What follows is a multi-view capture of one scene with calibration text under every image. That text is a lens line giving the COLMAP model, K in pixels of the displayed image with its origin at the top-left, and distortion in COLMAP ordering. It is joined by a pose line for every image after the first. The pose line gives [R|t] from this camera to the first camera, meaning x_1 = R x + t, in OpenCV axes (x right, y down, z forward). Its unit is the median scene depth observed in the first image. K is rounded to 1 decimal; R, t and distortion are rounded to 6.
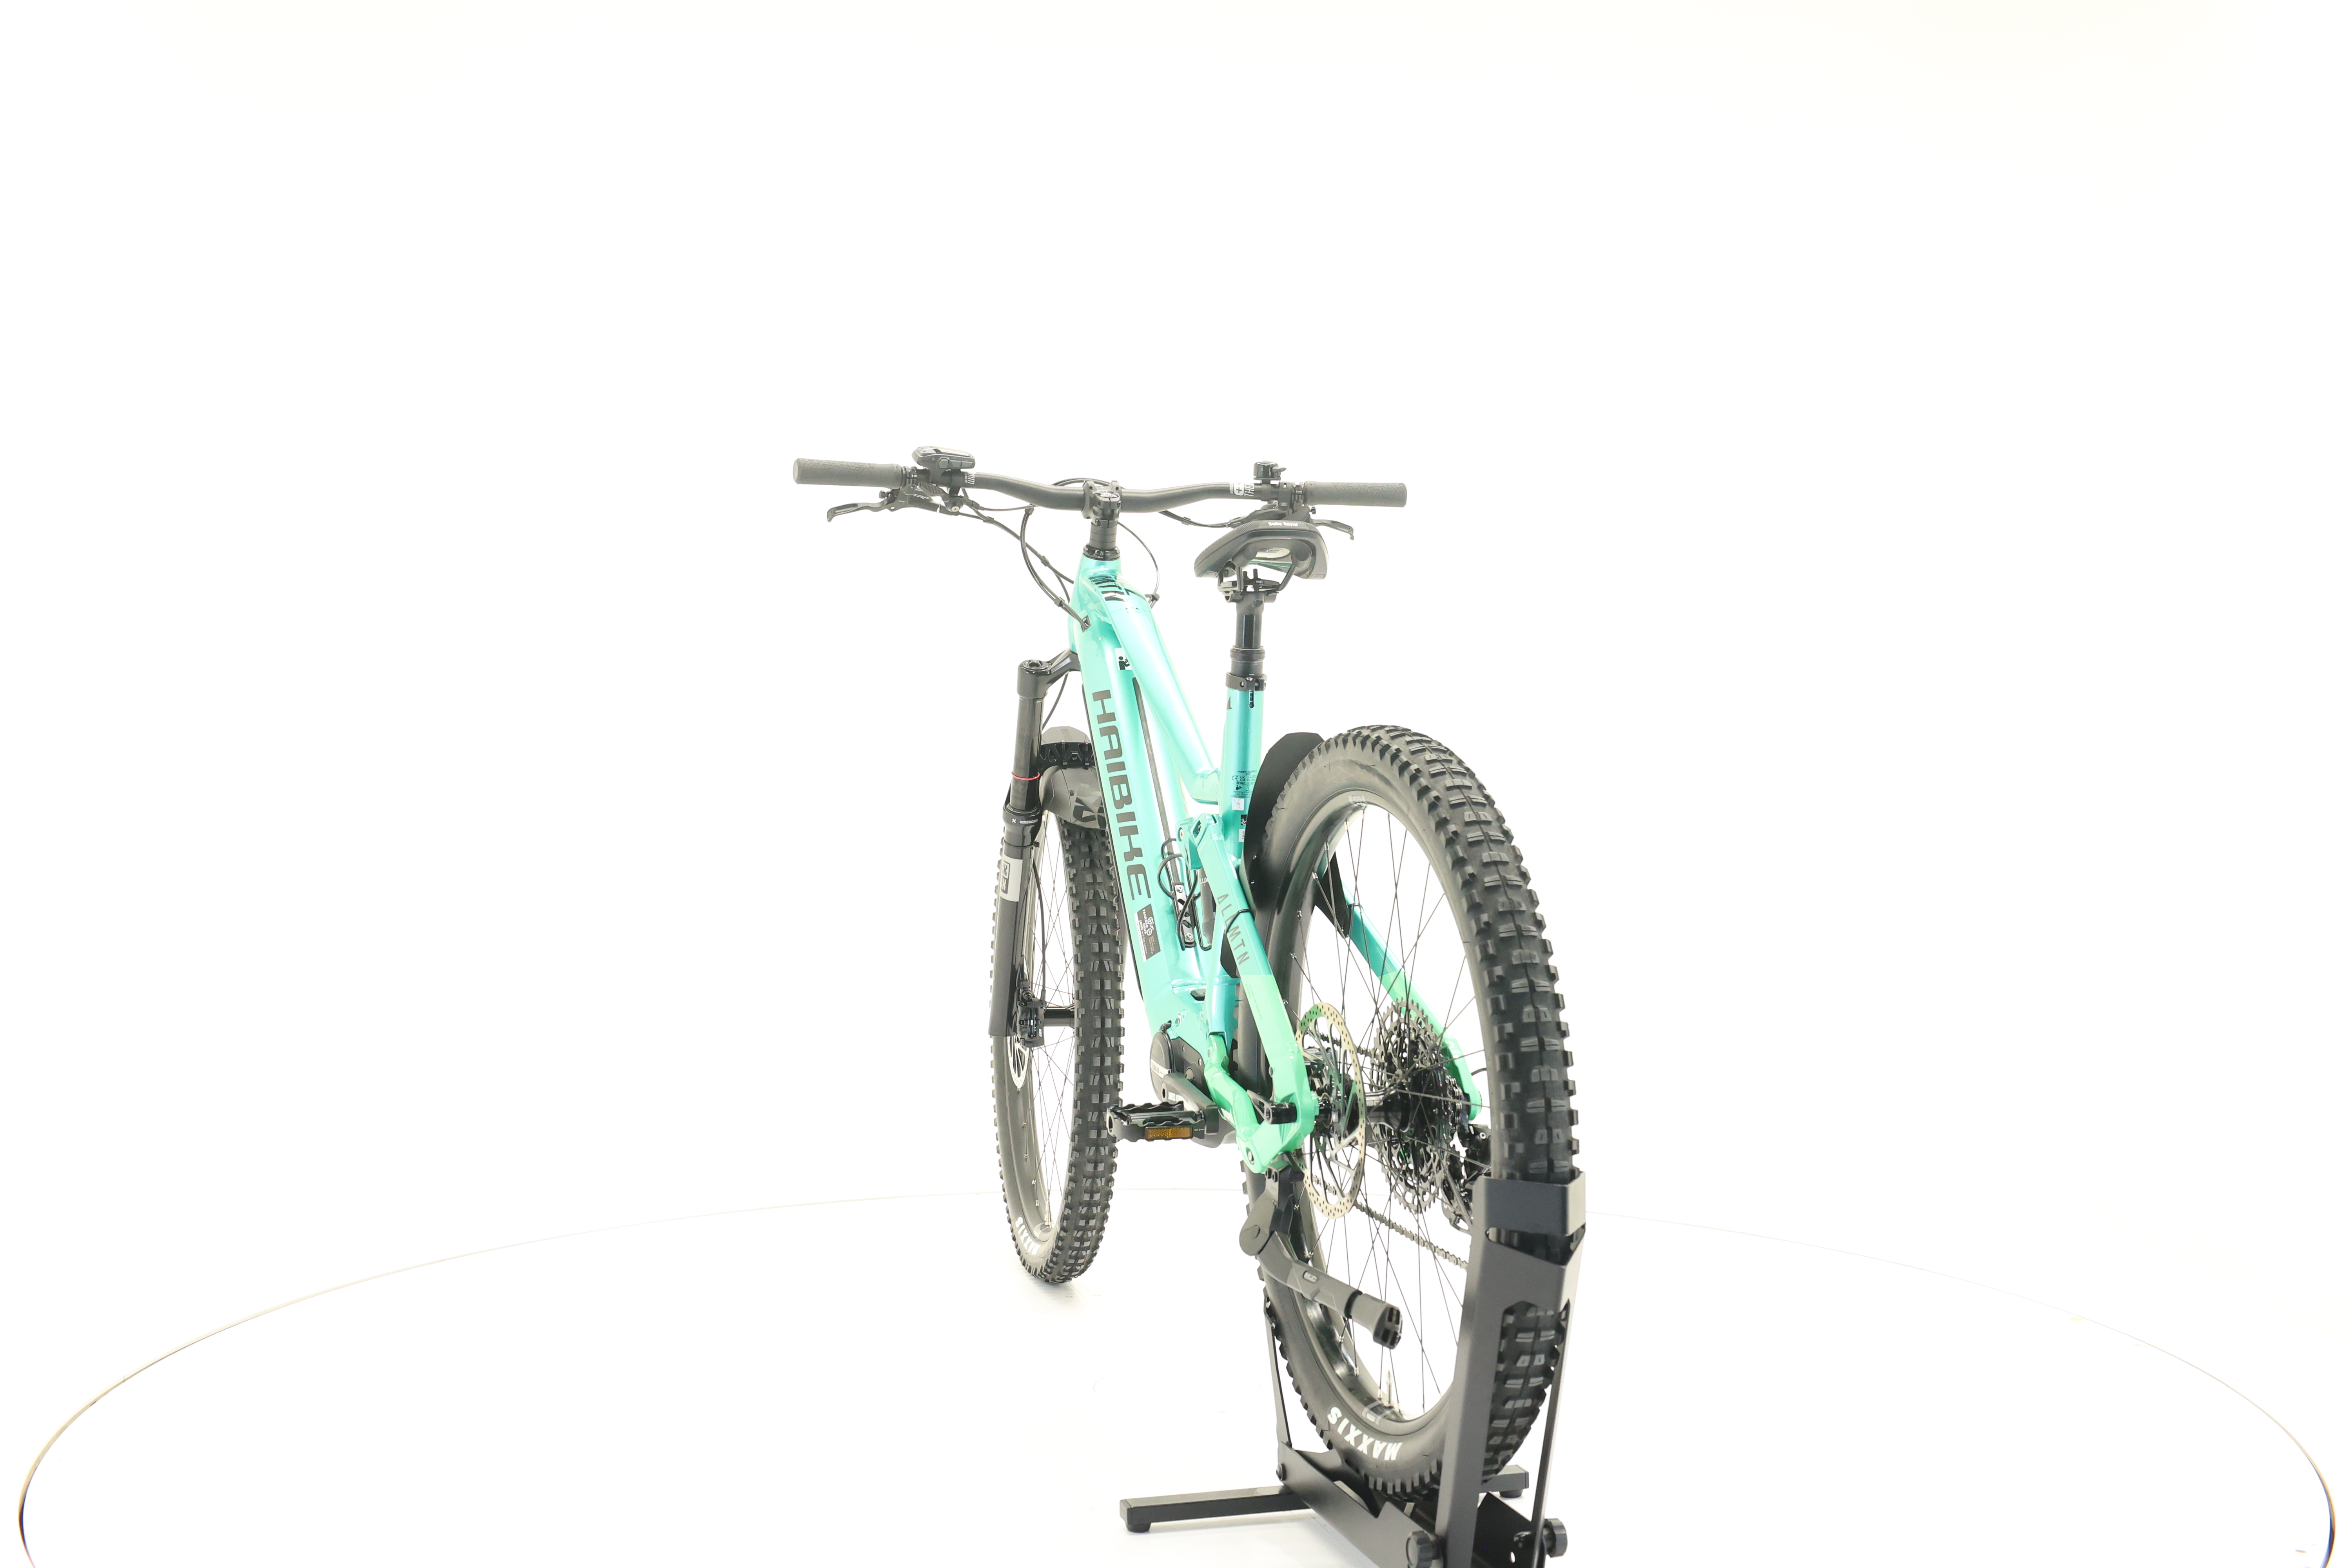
lens RADIAL K [[2503.8, 0, 1172.6], [0, 2503.8, 774.2], [0, 0, 1]] dist [-0.015193, 0.000000]
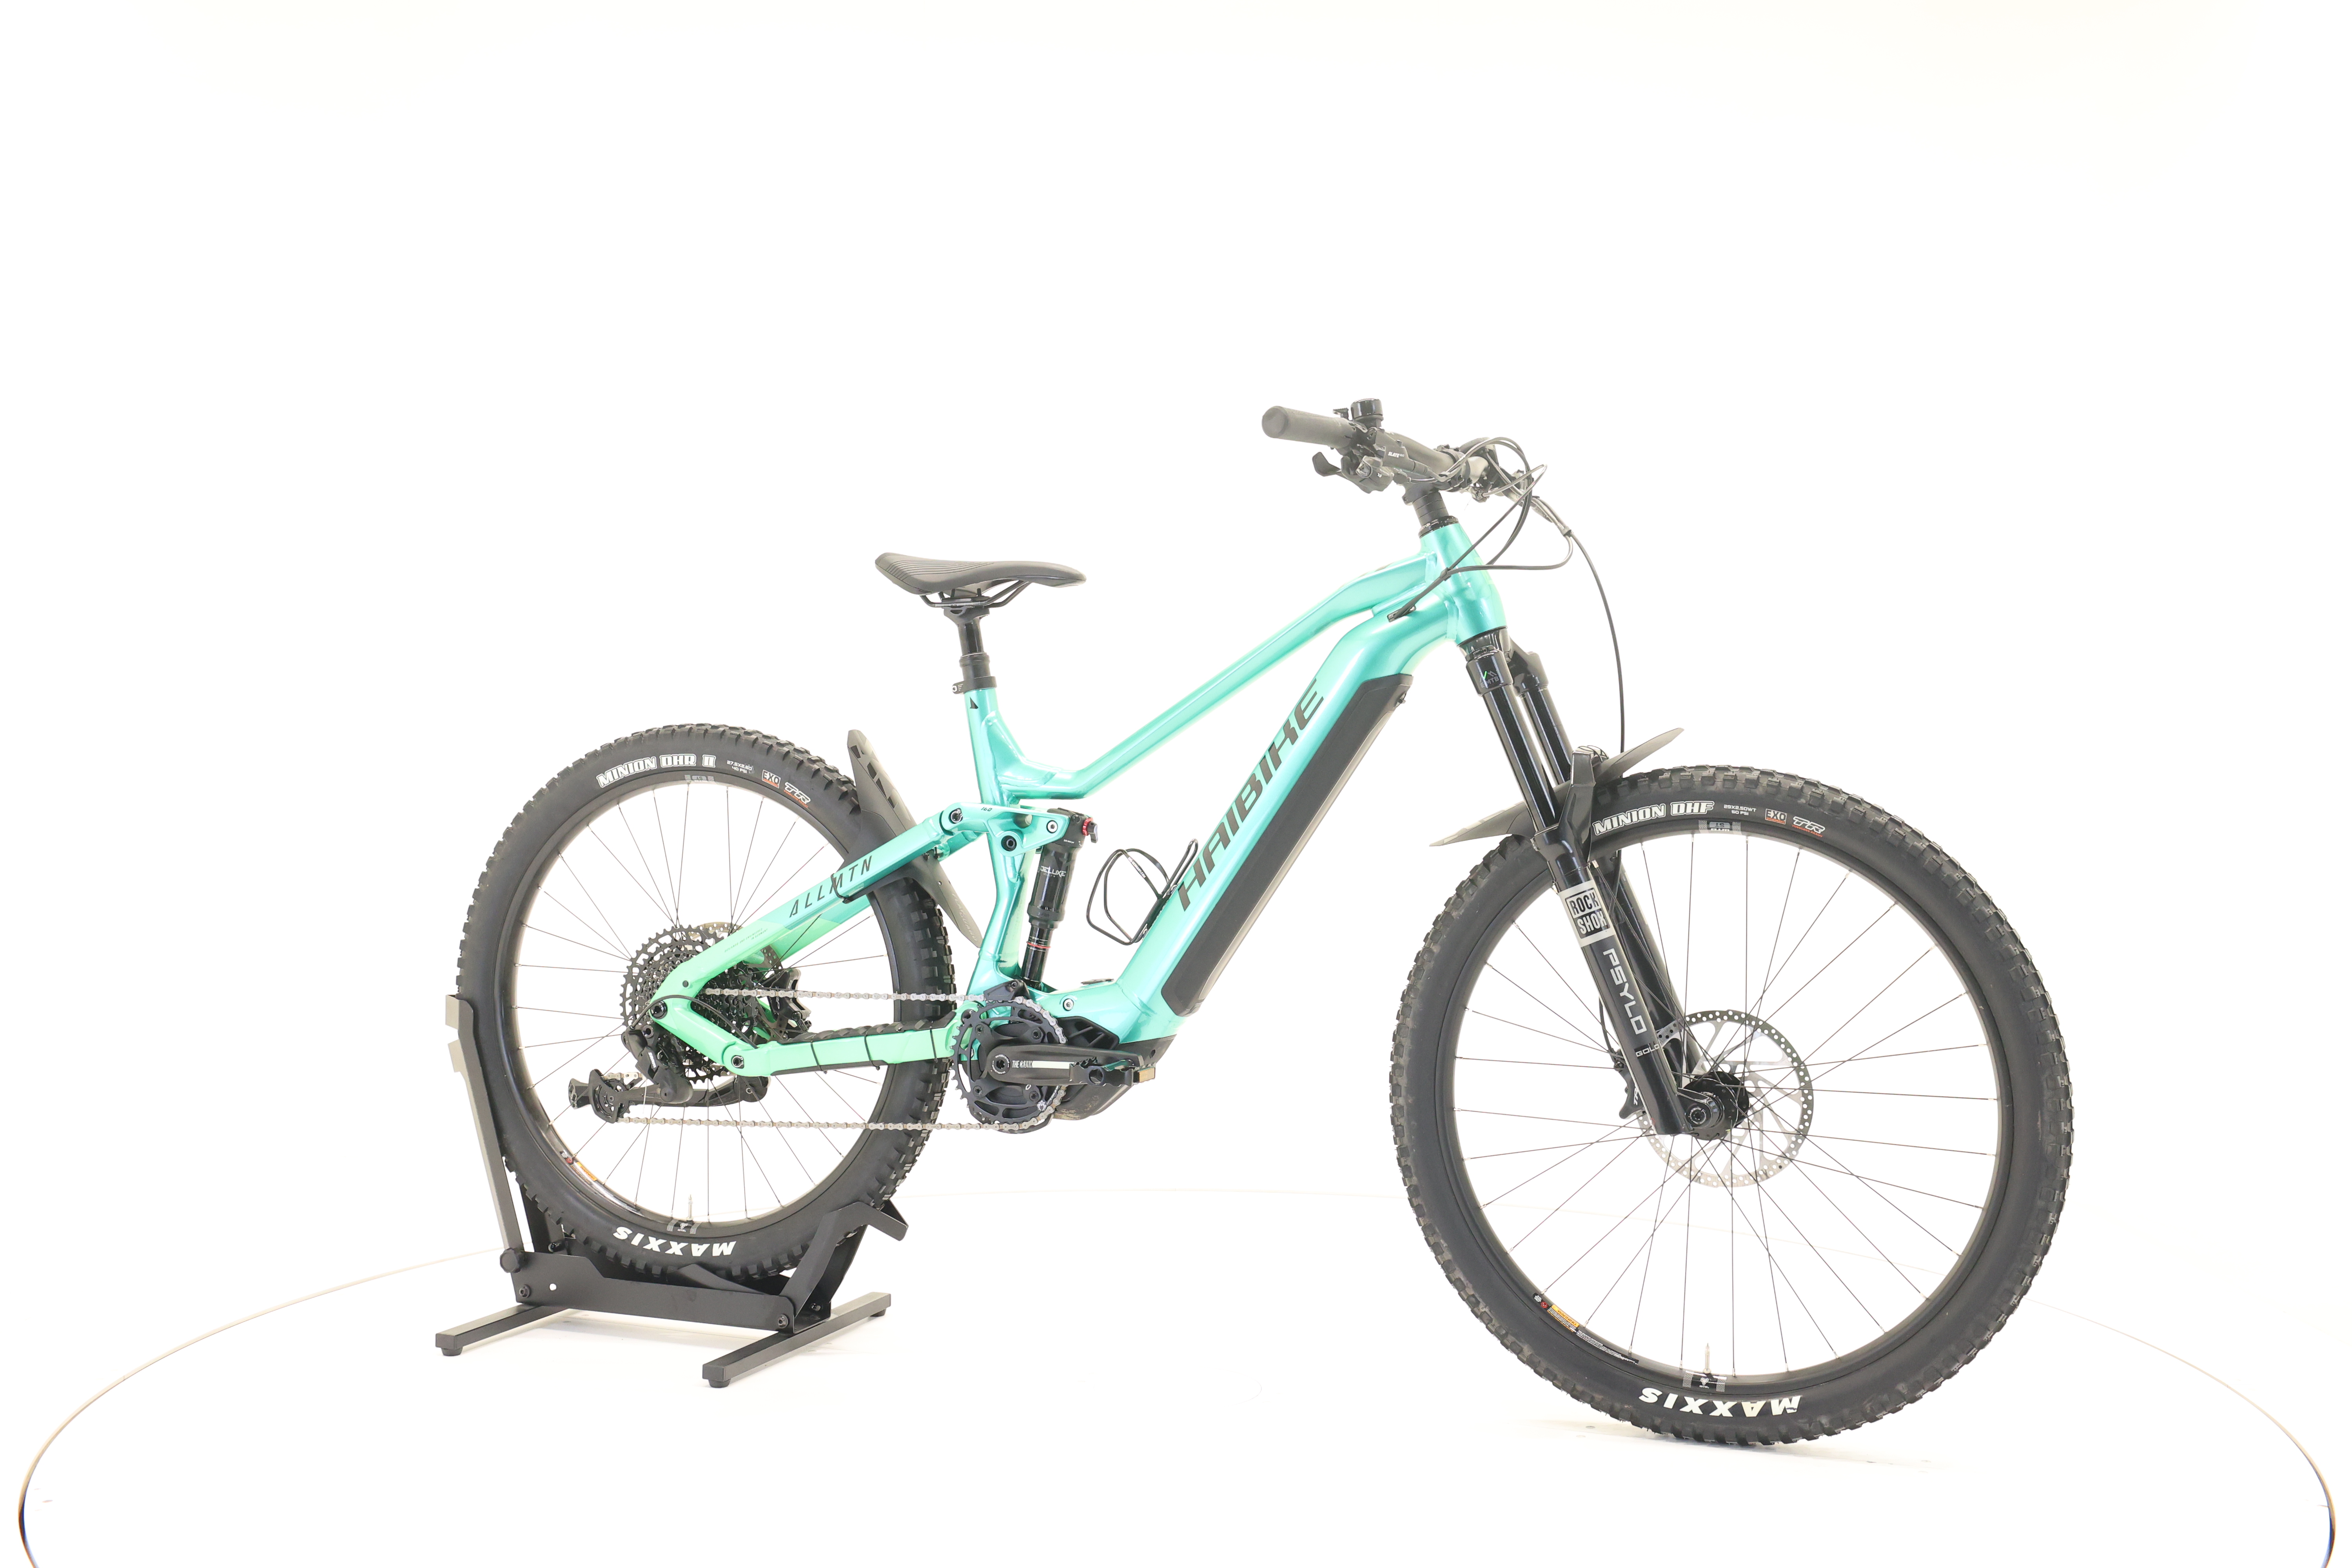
lens RADIAL K [[2503.8, 0, 1173.8], [0, 2503.8, 783.8], [0, 0, 1]] dist [-0.015193, 0.000000]
pose [[-0.607212, 0.010714, -0.794467, 0.756810], [-0.021073, 0.999340, 0.029583, -0.024357], [0.794260, 0.034705, -0.606586, 1.520636]]
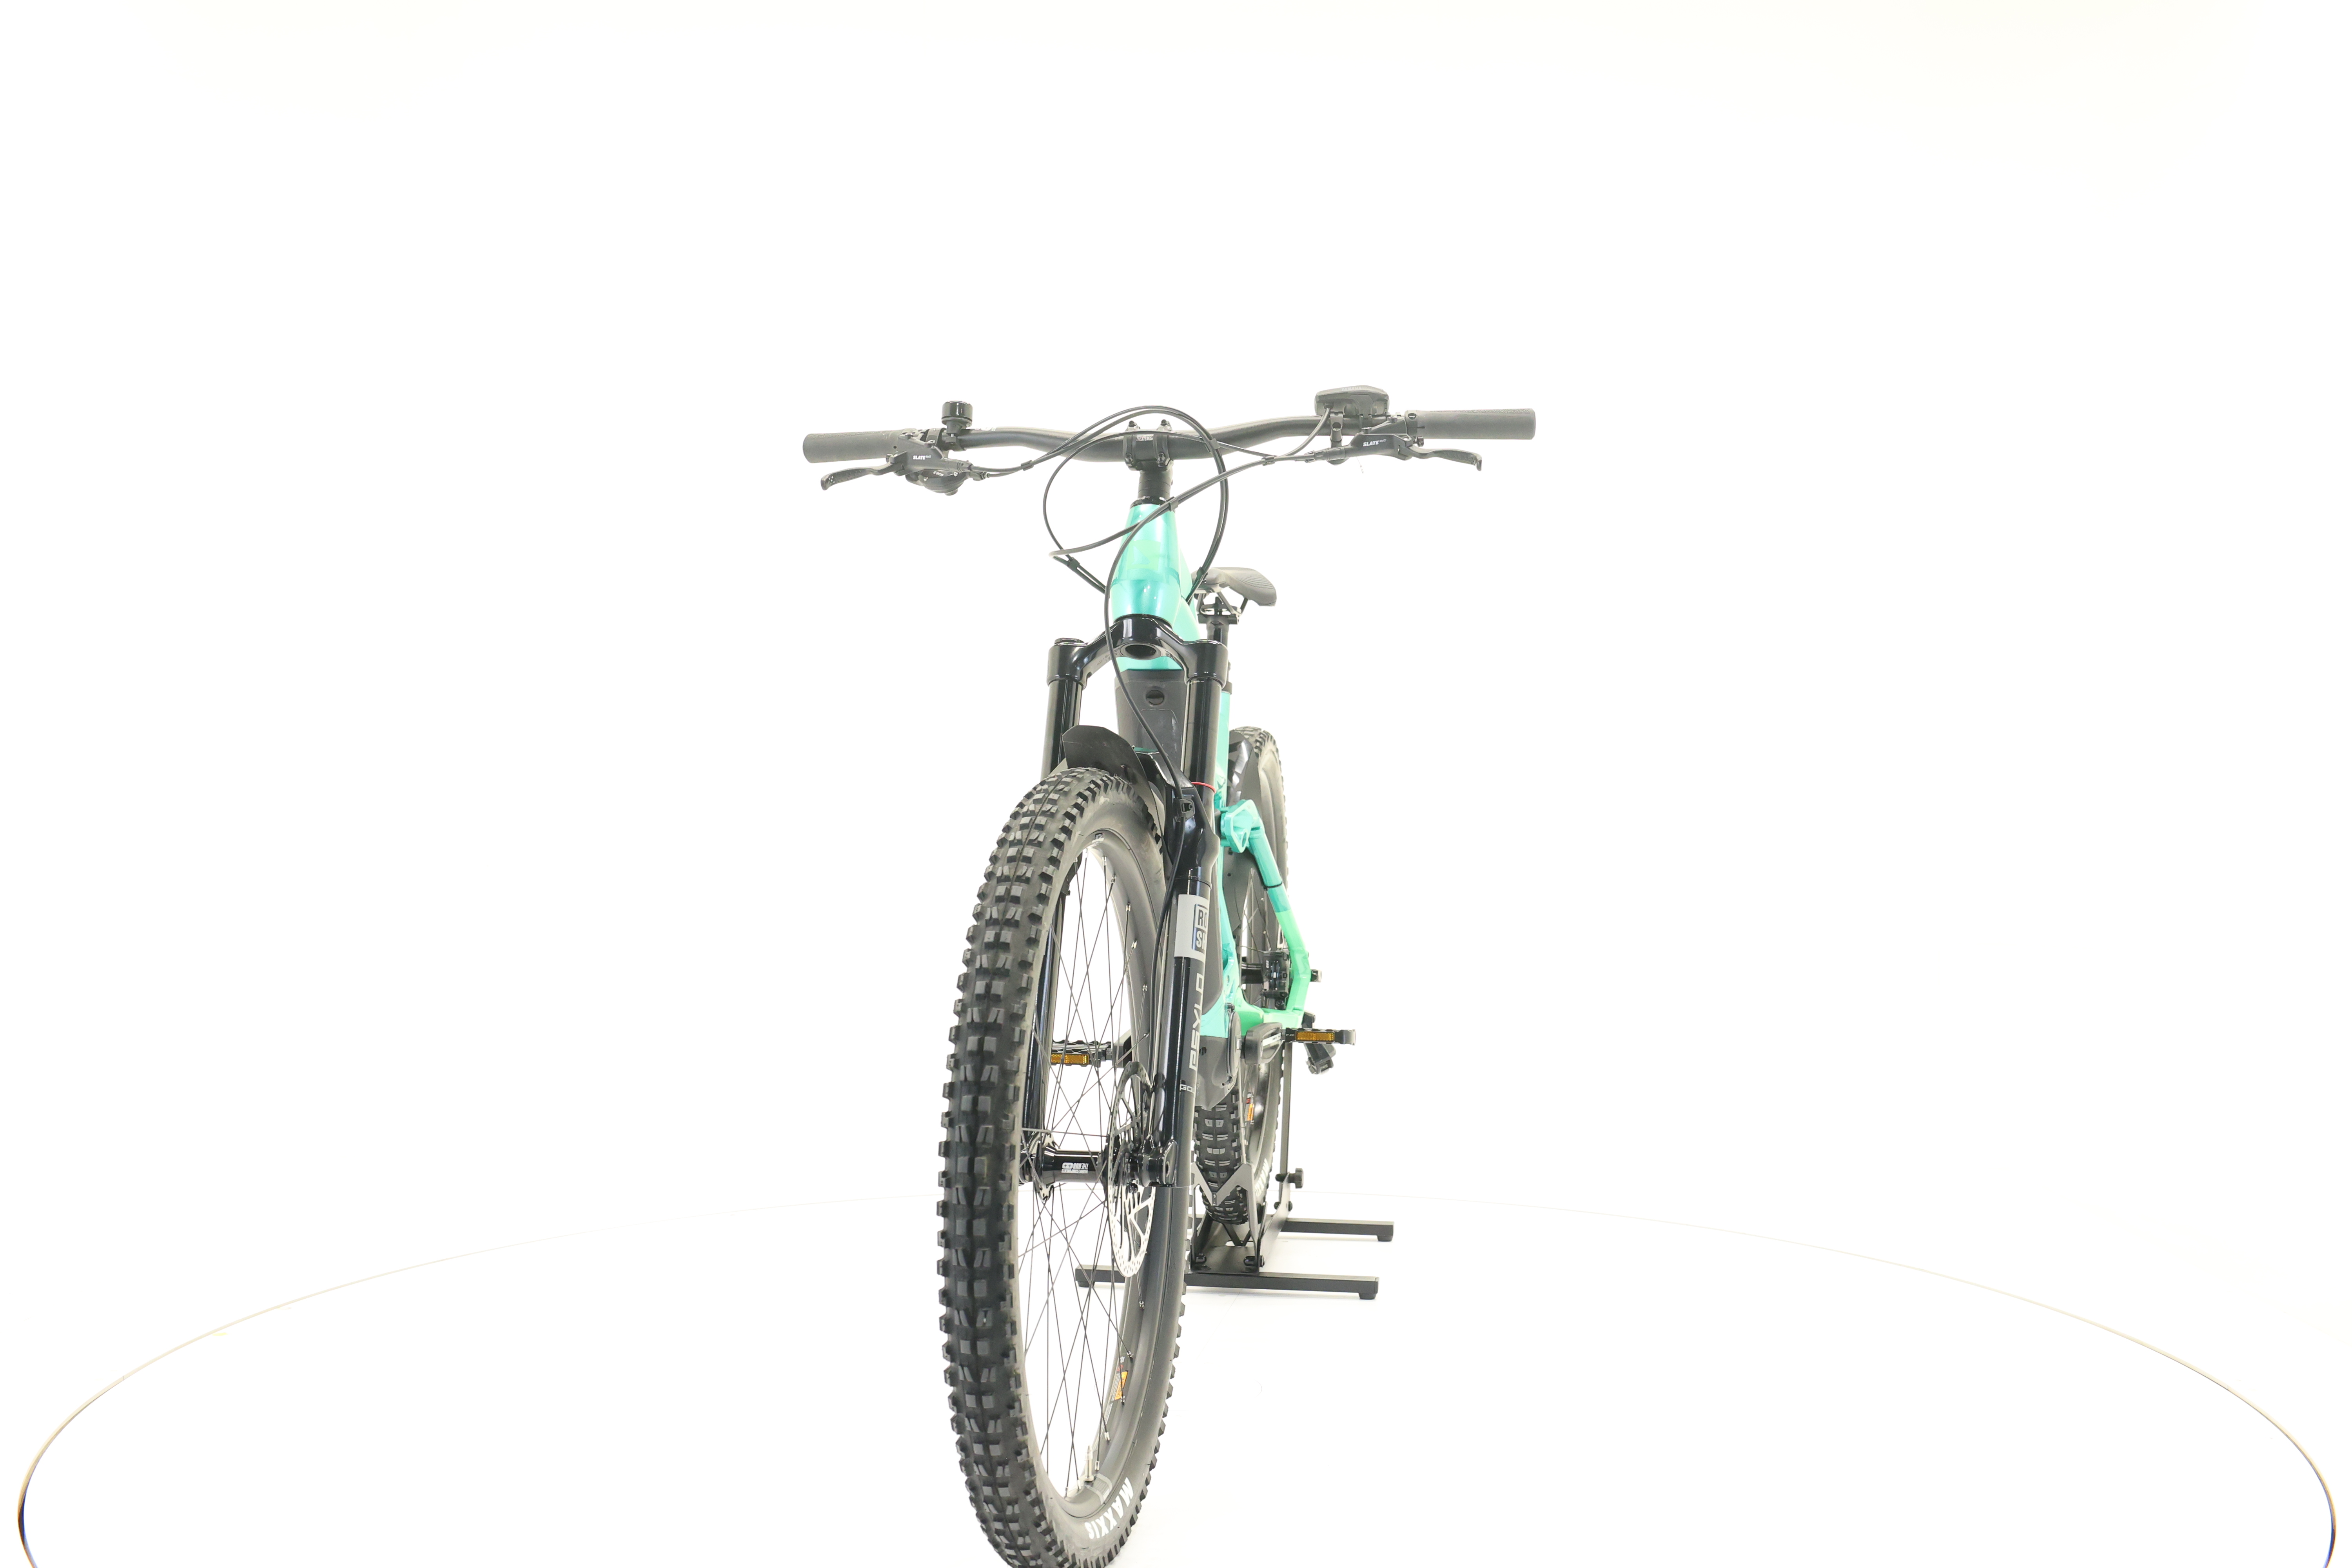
lens RADIAL K [[2503.8, 0, 1183.8], [0, 2503.8, 787.0], [0, 0, 1]] dist [-0.015193, 0.000000]
pose [[-0.908106, -0.015747, 0.418444, -0.394266], [0.001650, 0.999150, 0.041182, -0.034024], [-0.418737, 0.038088, -0.907308, 1.805752]]
